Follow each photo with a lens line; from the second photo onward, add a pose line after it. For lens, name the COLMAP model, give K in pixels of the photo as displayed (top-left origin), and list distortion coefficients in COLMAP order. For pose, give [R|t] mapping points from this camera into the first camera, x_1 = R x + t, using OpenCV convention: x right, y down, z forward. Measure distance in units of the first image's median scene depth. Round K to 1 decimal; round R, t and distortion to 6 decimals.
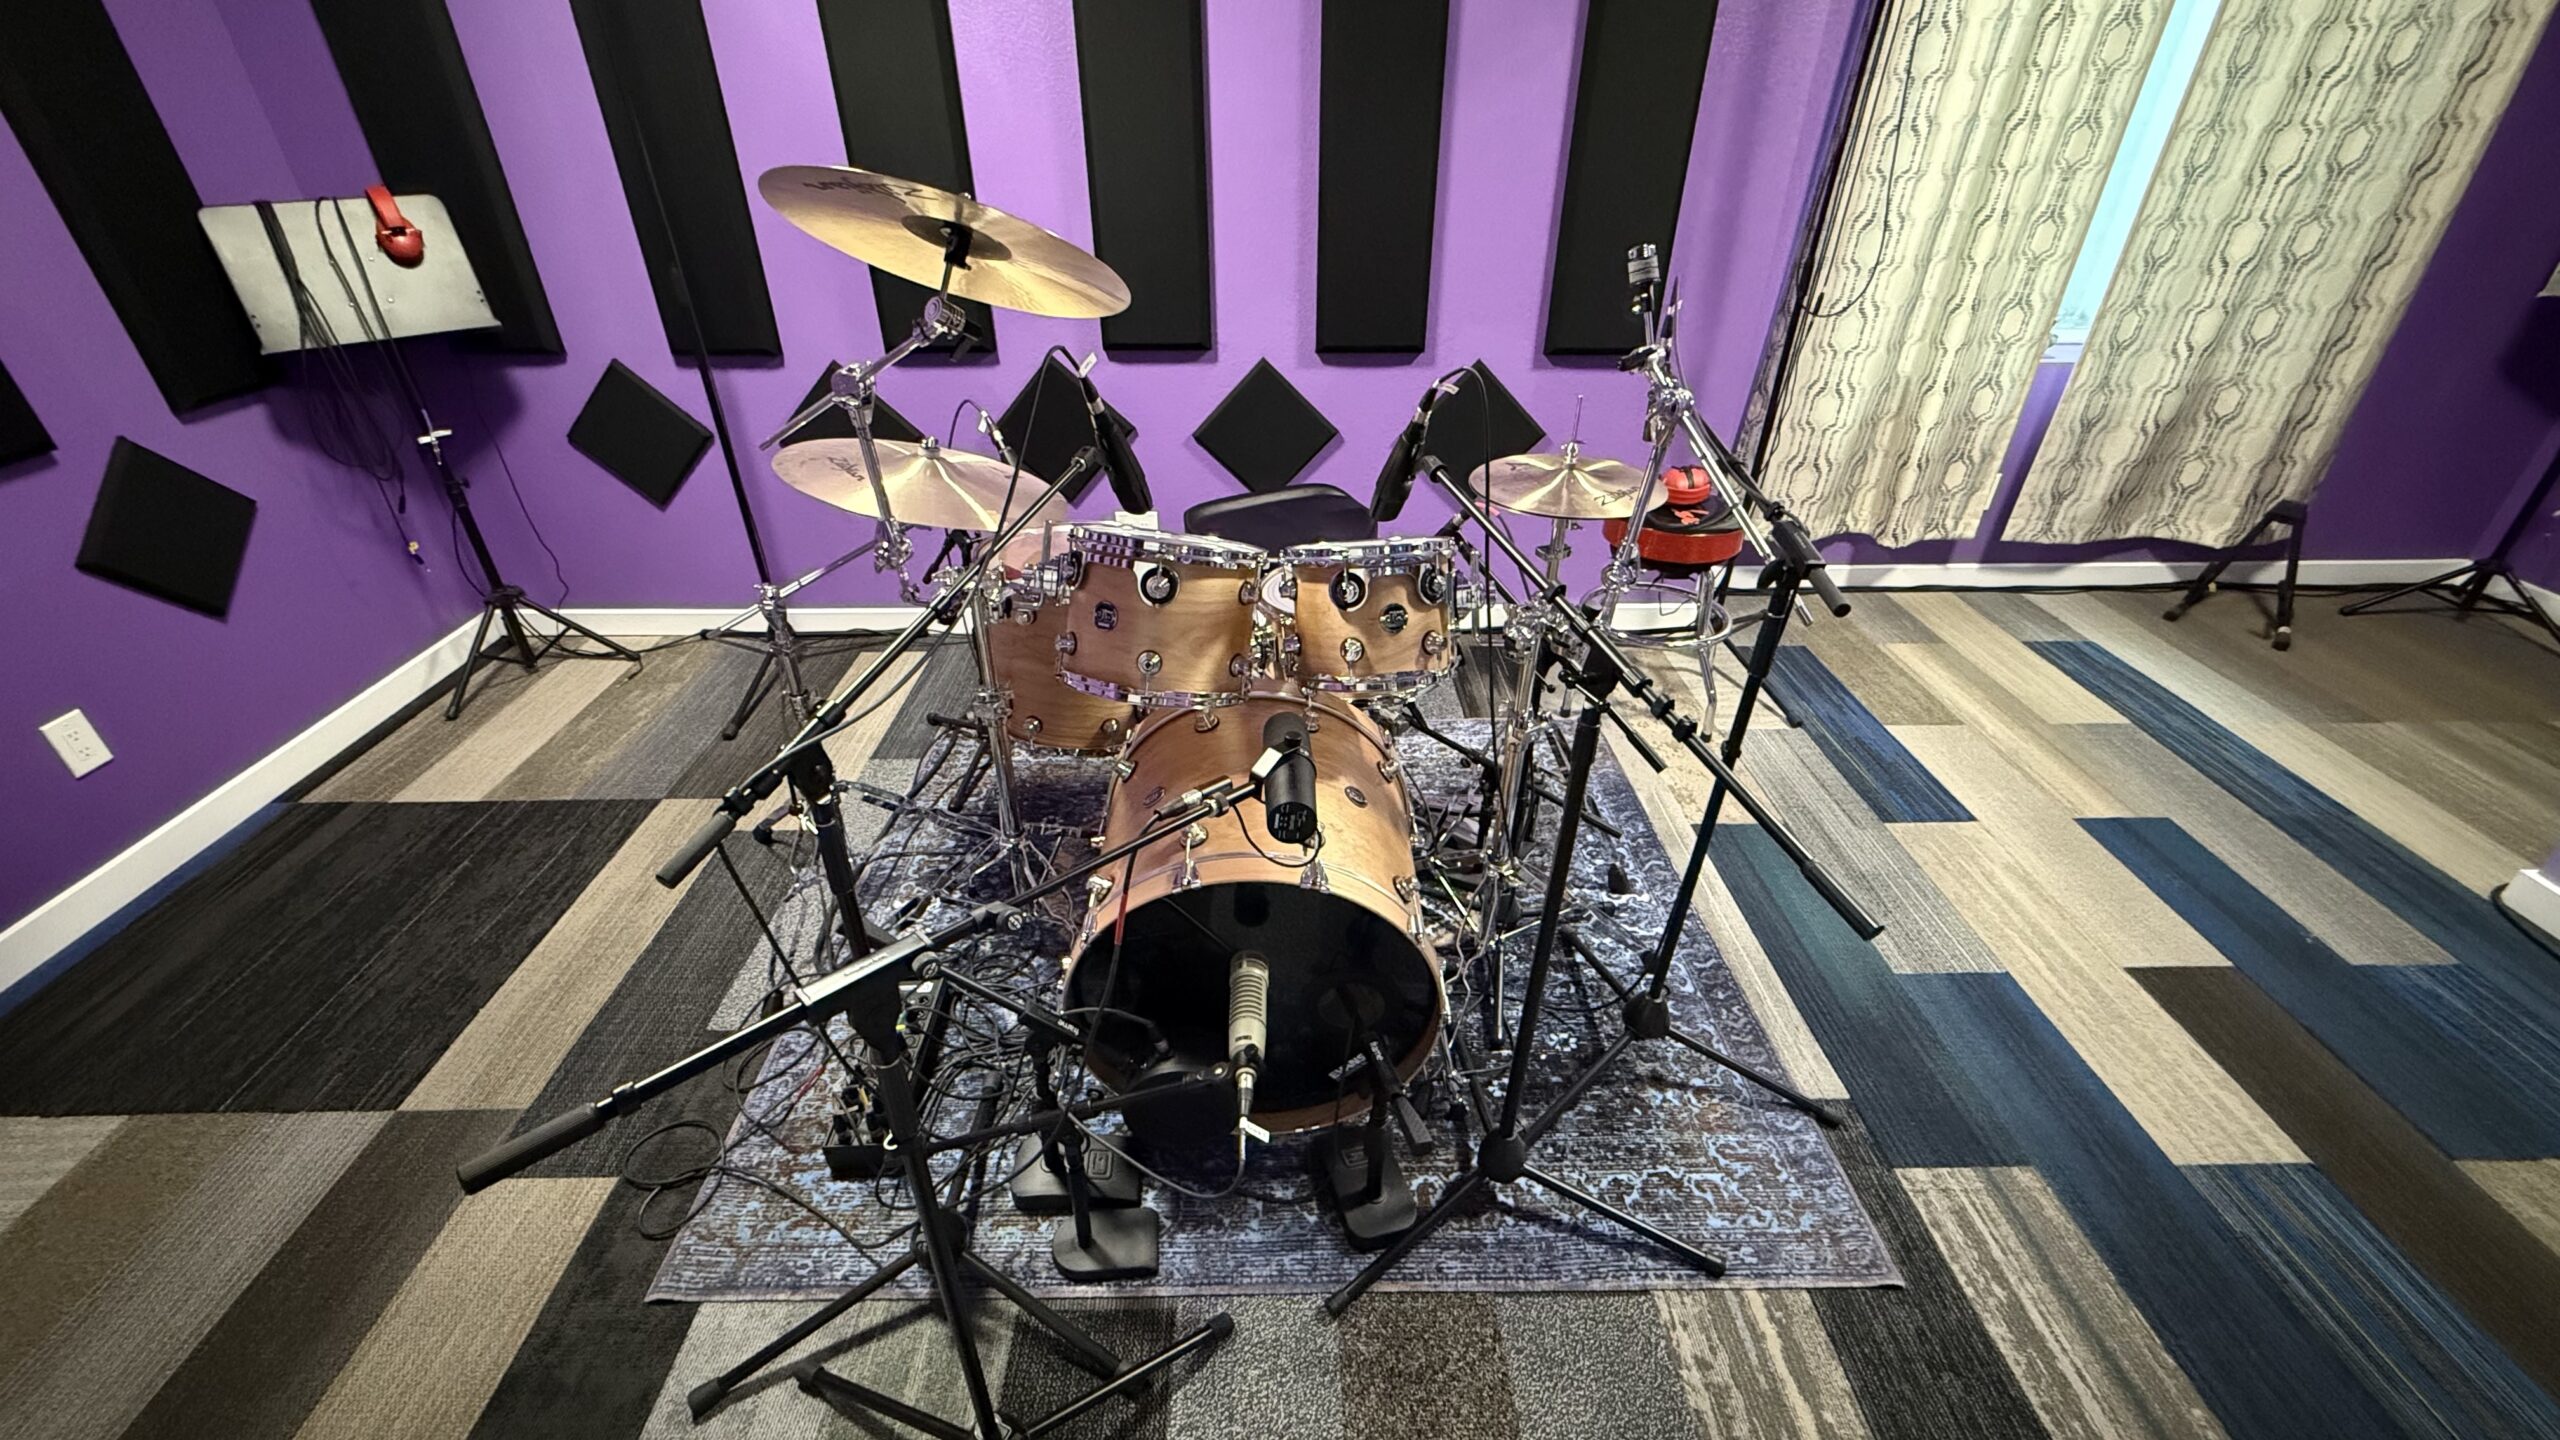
lens RADIAL K [[1016.4, 0, 1280.3], [0, 1016.4, 722.2], [0, 0, 1]] dist [0.000188, 0.000039]
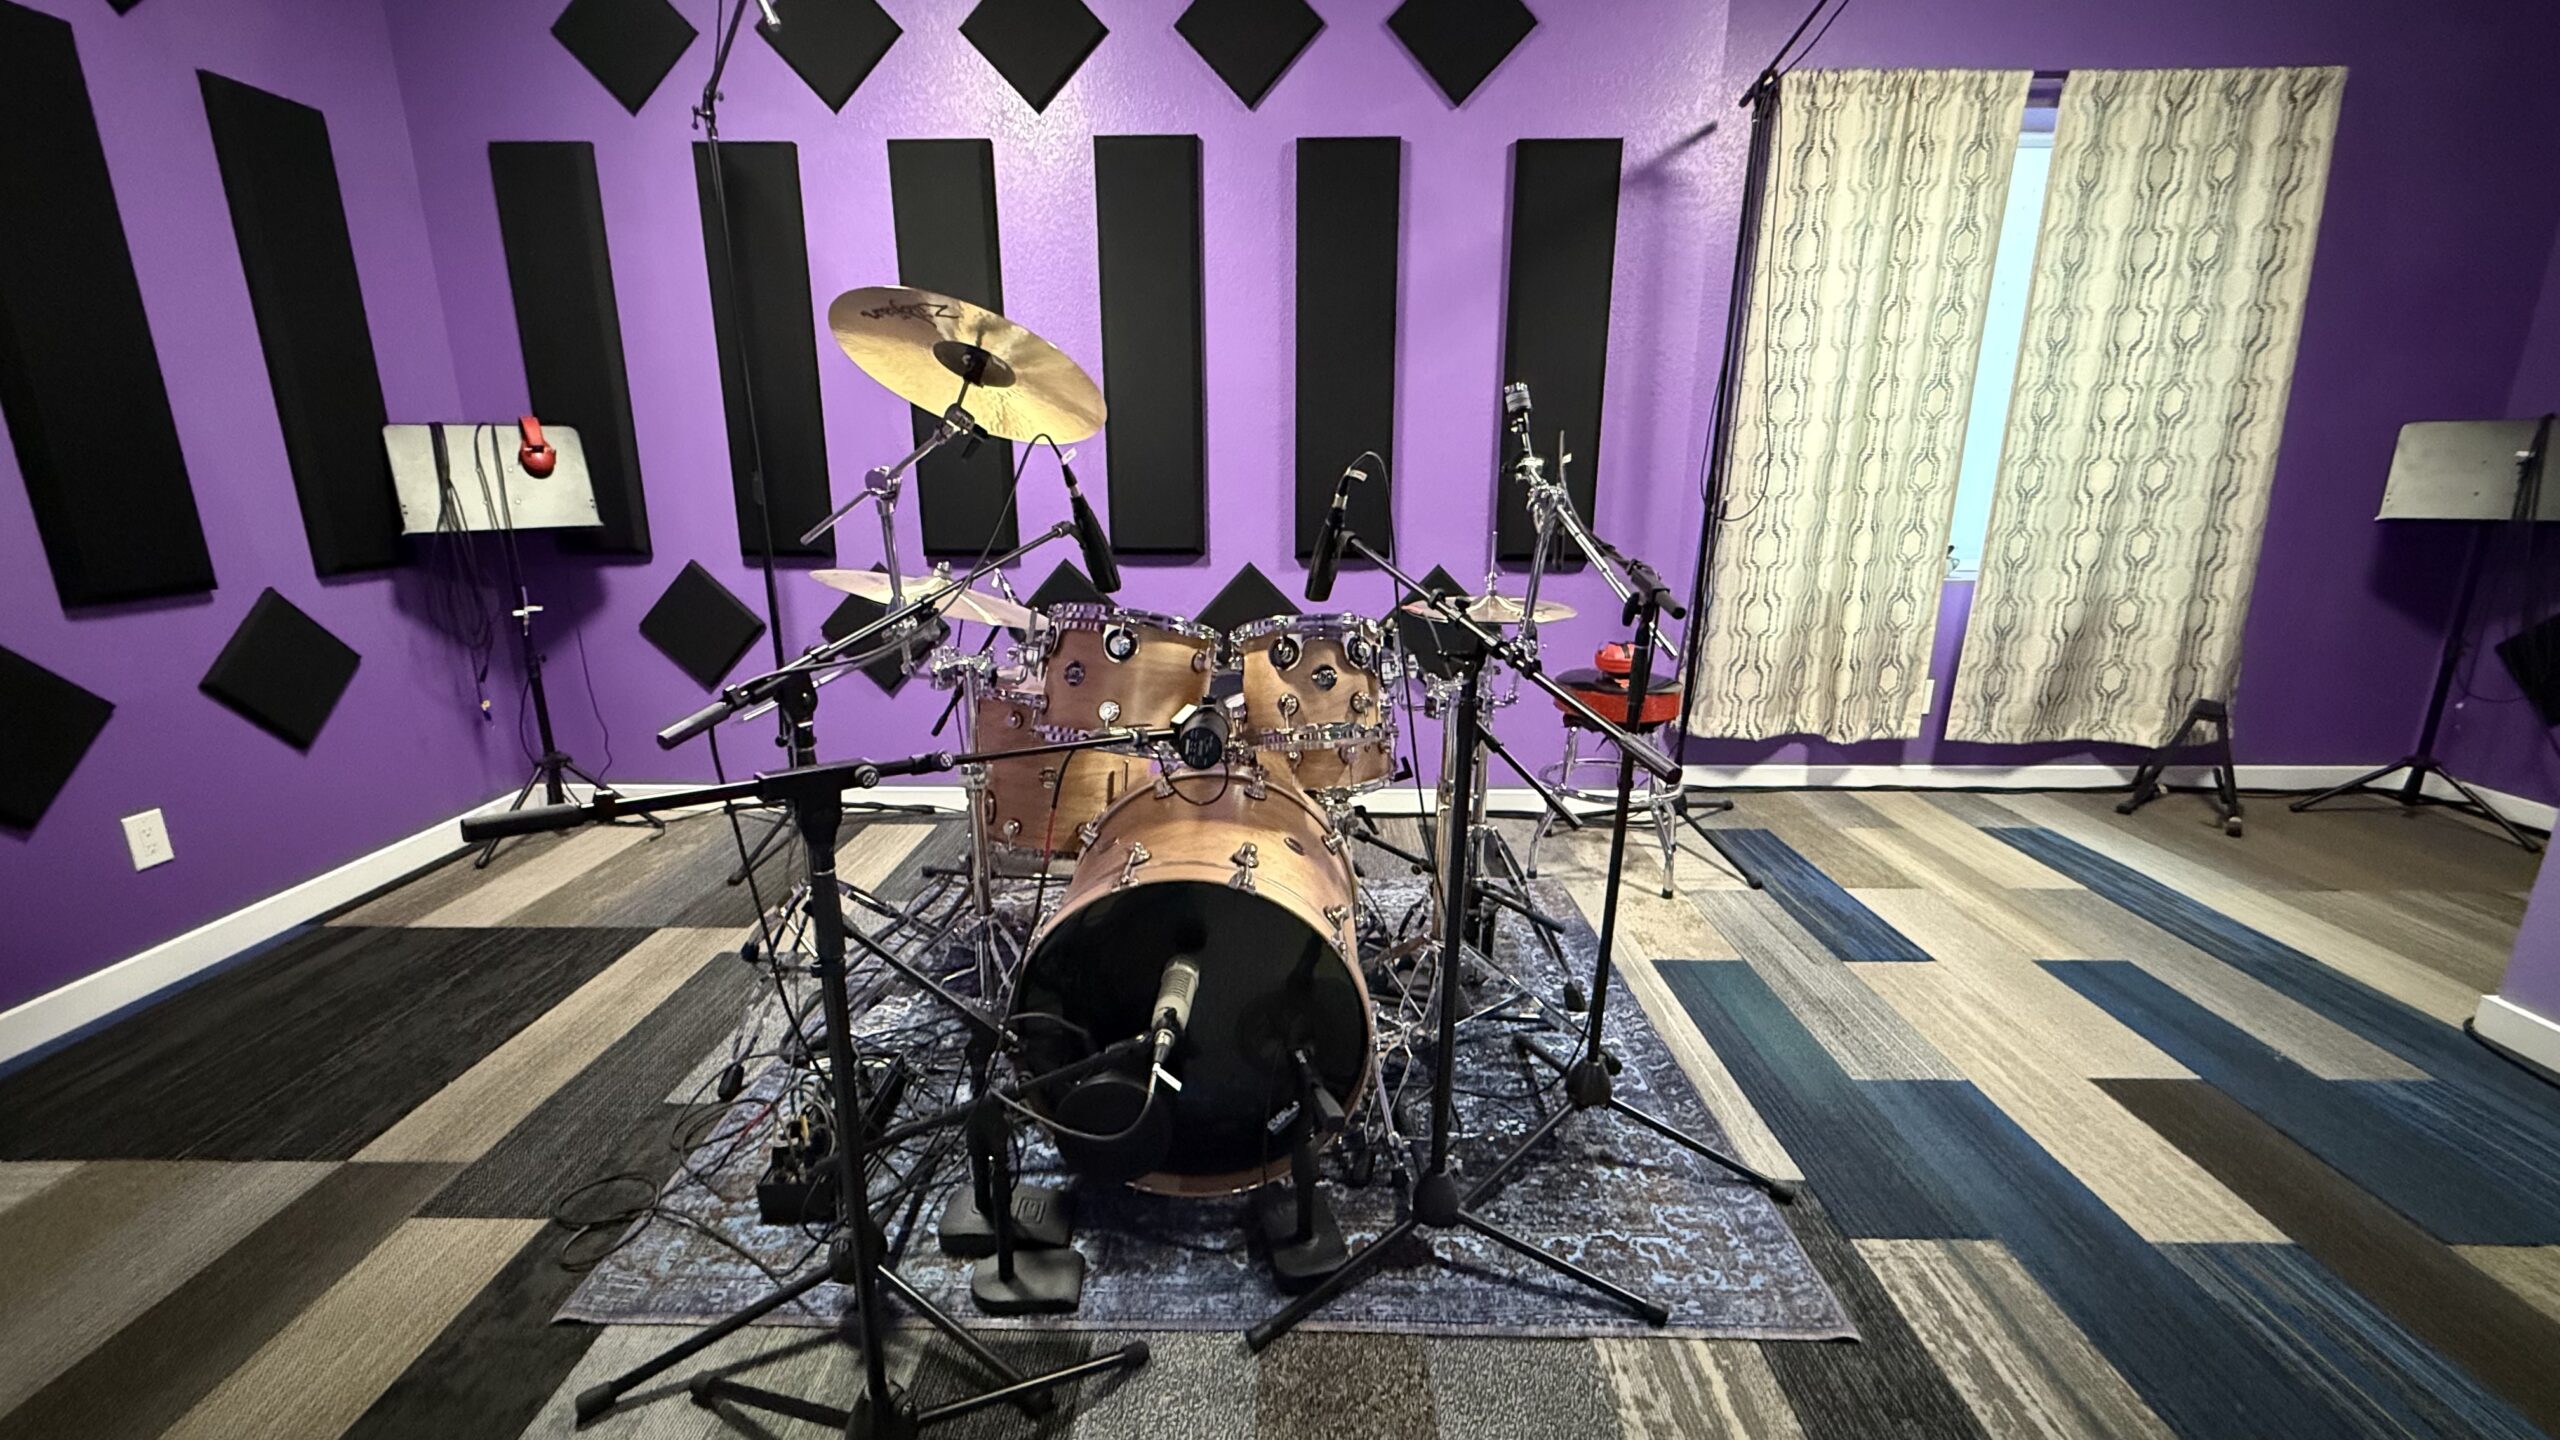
lens RADIAL K [[1016.4, 0, 1282.2], [0, 1016.4, 728.4], [0, 0, 1]] dist [0.000188, 0.000039]
pose [[0.999667, 0.007832, -0.024586, 0.069235], [-0.014632, 0.956887, -0.290093, 0.214319], [0.021254, 0.290356, 0.956683, -0.060695]]
